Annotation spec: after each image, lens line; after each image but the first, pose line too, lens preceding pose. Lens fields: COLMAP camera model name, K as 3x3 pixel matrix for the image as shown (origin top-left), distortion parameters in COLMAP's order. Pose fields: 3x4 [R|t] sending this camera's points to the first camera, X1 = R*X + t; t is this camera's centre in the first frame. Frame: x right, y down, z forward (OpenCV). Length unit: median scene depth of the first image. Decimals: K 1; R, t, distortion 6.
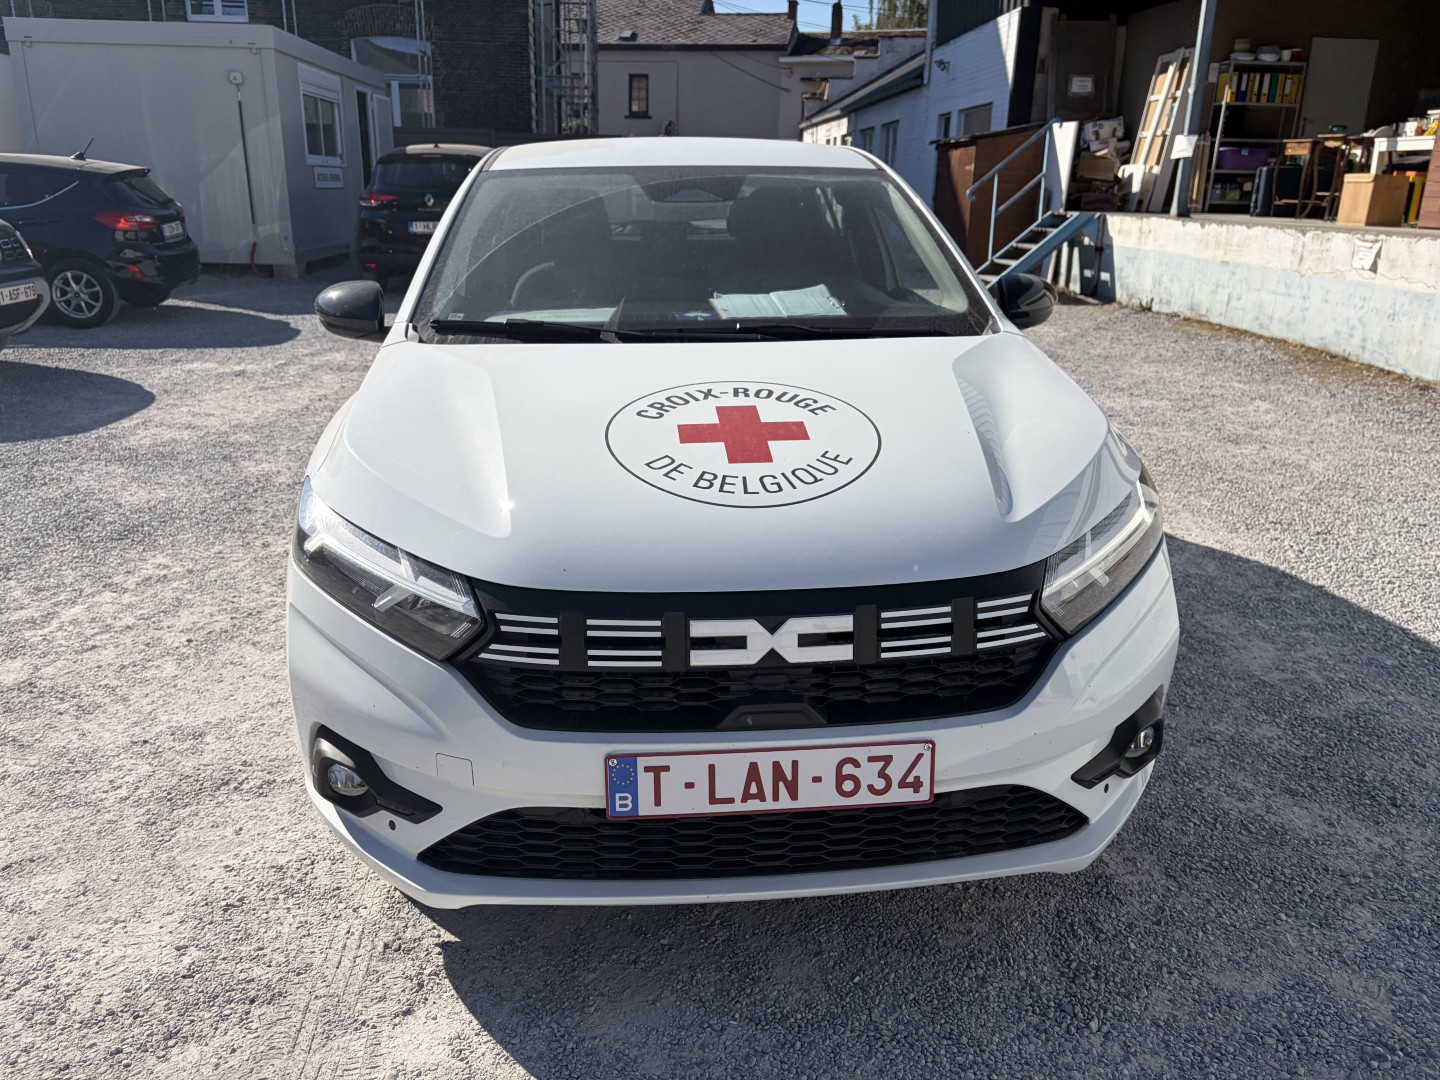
lens RADIAL K [[1087.2, 0, 697.8], [0, 1087.2, 541.4], [0, 0, 1]] dist [0.077851, -0.093949]
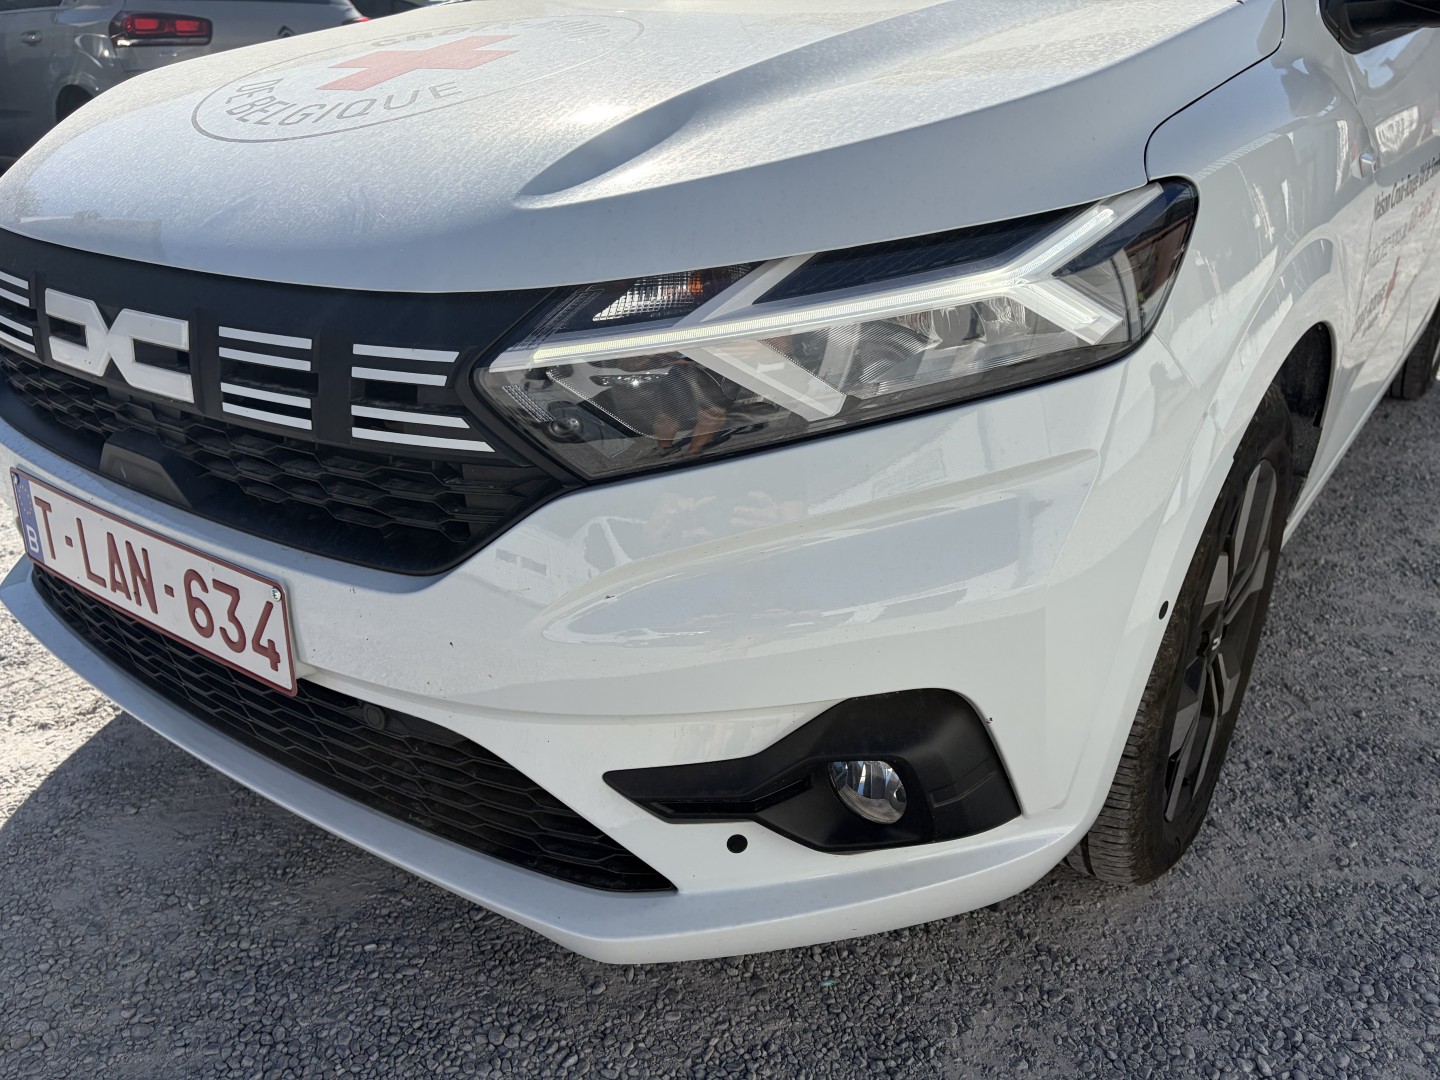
lens RADIAL K [[1120.2, 0, 712.0], [0, 1120.2, 557.8], [0, 0, 1]] dist [0.013390, 0.002235]
pose [[0.739363, 0.273705, -0.615164, 0.702675], [-0.205534, 0.961786, 0.180897, 0.023250], [0.641169, -0.007312, 0.767365, 0.697158]]
